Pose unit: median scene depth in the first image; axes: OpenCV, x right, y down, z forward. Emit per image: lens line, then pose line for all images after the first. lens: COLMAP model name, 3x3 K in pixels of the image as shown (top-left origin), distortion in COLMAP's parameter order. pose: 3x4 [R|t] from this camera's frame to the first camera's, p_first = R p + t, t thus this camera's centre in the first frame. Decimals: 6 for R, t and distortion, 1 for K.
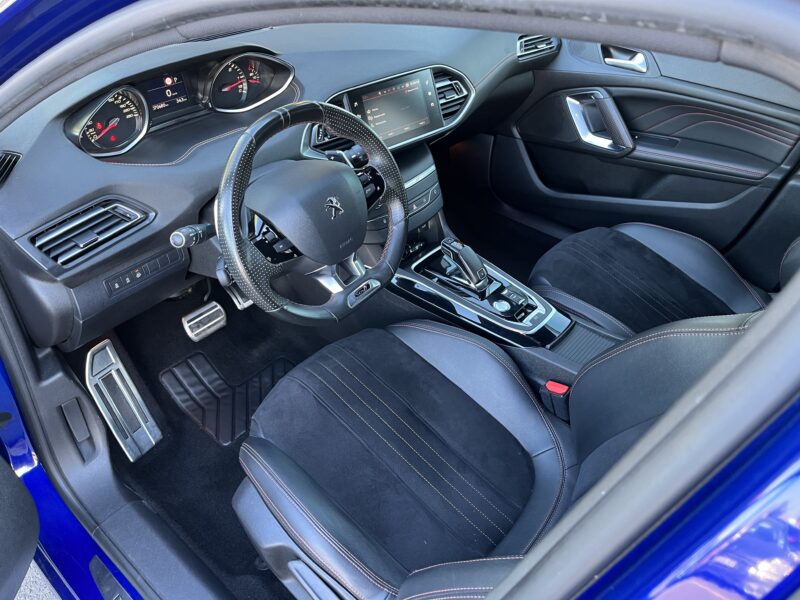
lens RADIAL K [[609.9, 0, 400.0], [0, 609.9, 298.8], [0, 0, 1]] dist [0.030579, -0.061556]
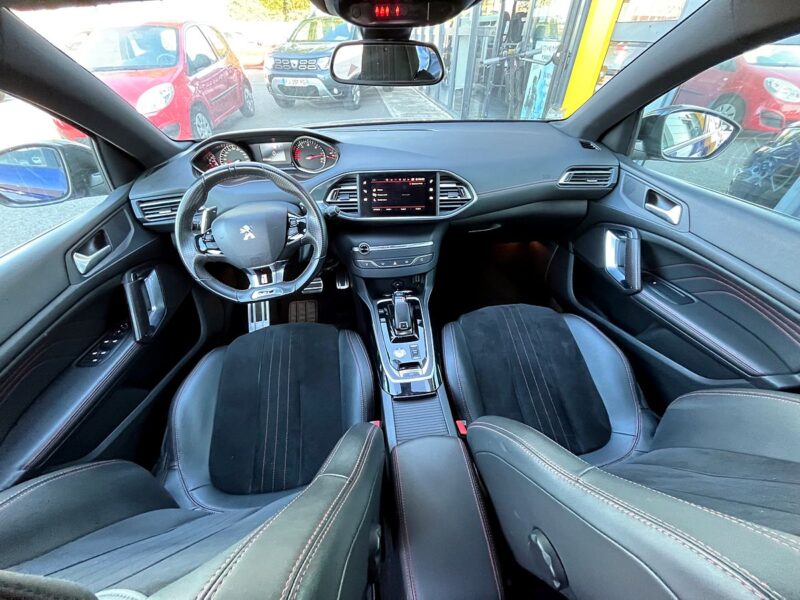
lens RADIAL K [[321.2, 0, 399.6], [0, 321.2, 303.2], [0, 0, 1]] dist [-0.013497, -0.000131]
pose [[0.735158, 0.402151, -0.545727, 0.394844], [-0.391709, 0.909035, 0.142197, -0.145251], [0.553269, 0.109229, 0.825810, 0.323412]]
